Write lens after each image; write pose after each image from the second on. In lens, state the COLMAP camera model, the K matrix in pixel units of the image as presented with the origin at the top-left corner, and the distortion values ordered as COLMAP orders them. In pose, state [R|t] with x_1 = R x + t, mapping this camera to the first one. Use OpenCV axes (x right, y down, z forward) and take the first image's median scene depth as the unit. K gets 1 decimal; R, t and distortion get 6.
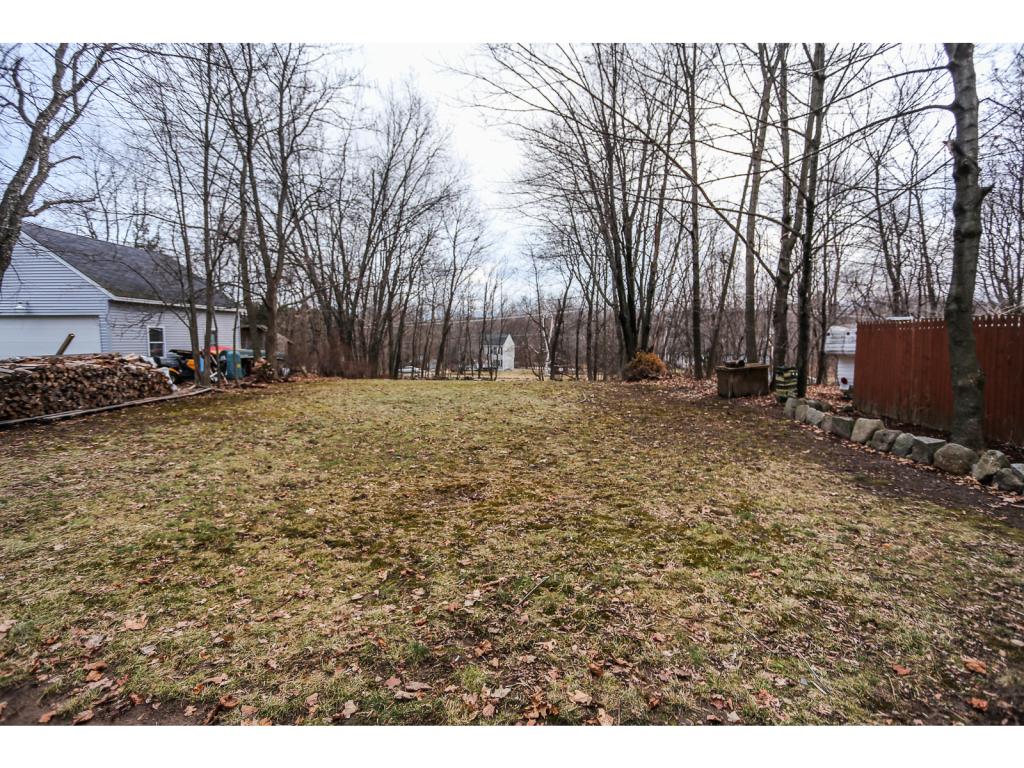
lens RADIAL K [[512.1, 0, 512.0], [0, 512.1, 384.0], [0, 0, 1]] dist [-0.072221, 0.031312]
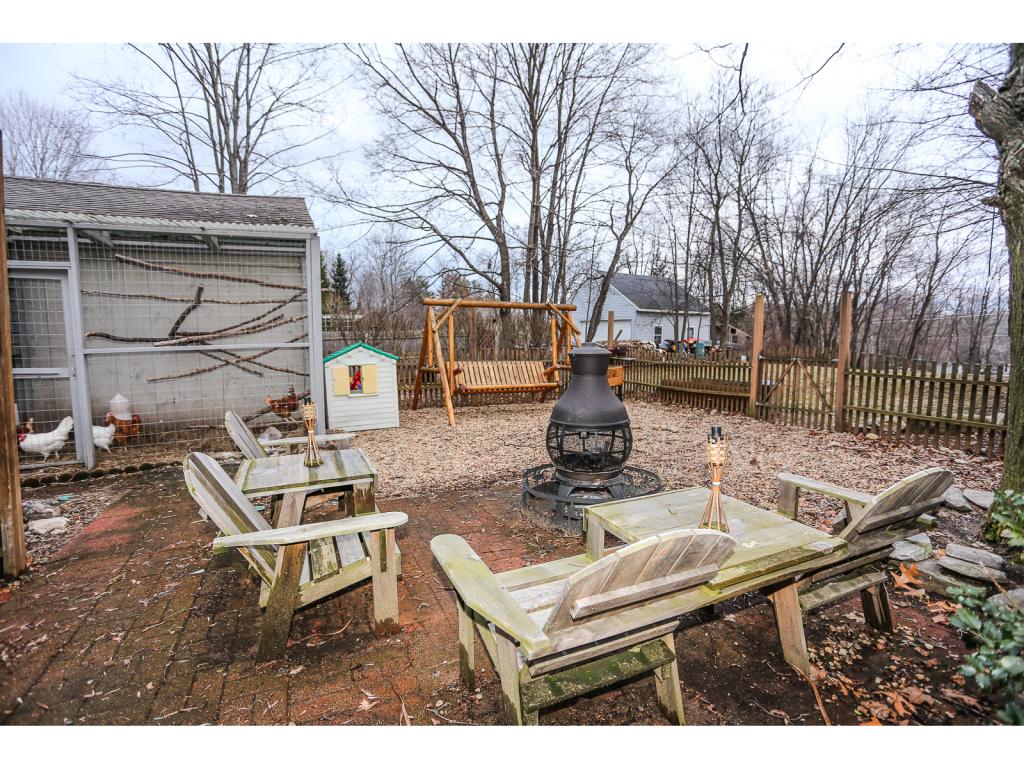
lens RADIAL K [[512.1, 0, 512.0], [0, 512.1, 384.0], [0, 0, 1]] dist [-0.072221, 0.031312]
pose [[0.620869, 0.072510, -0.780554, 0.380358], [-0.068334, 0.996929, 0.038256, 0.057427], [0.780930, 0.029586, 0.623917, -0.516952]]
